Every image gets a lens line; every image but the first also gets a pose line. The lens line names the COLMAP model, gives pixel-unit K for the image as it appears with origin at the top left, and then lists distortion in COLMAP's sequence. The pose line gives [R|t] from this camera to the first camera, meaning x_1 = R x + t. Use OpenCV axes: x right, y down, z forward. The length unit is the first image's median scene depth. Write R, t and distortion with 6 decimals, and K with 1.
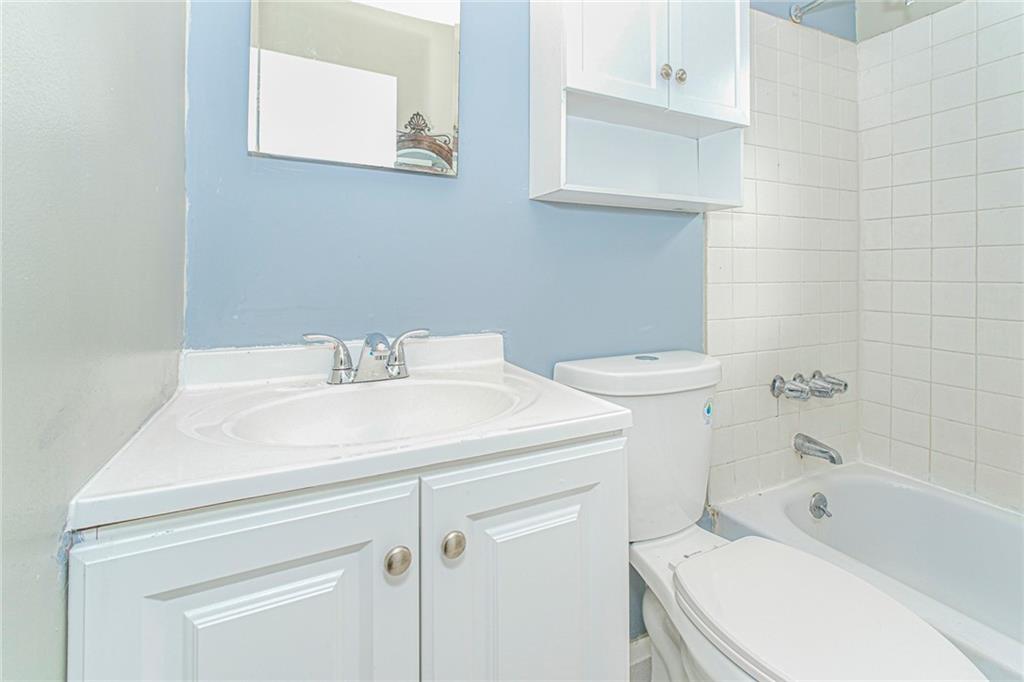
lens RADIAL K [[457.2, 0, 513.0], [0, 457.2, 272.9], [0, 0, 1]] dist [0.000425, 0.000104]
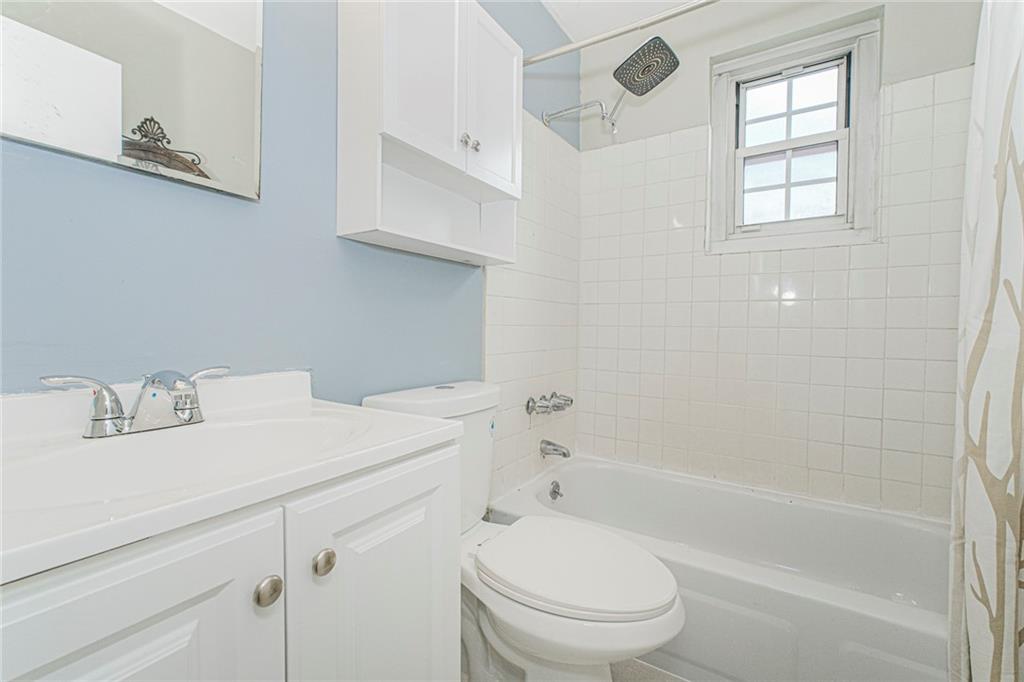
lens RADIAL K [[429.0, 0, 512.4], [0, 429.0, 337.1], [0, 0, 1]] dist [0.000278, 0.000149]
pose [[0.851522, -0.000228, 0.524319, -0.134009], [-0.014101, 0.999628, 0.023336, 0.032358], [-0.524130, -0.027265, 0.851202, -0.007889]]
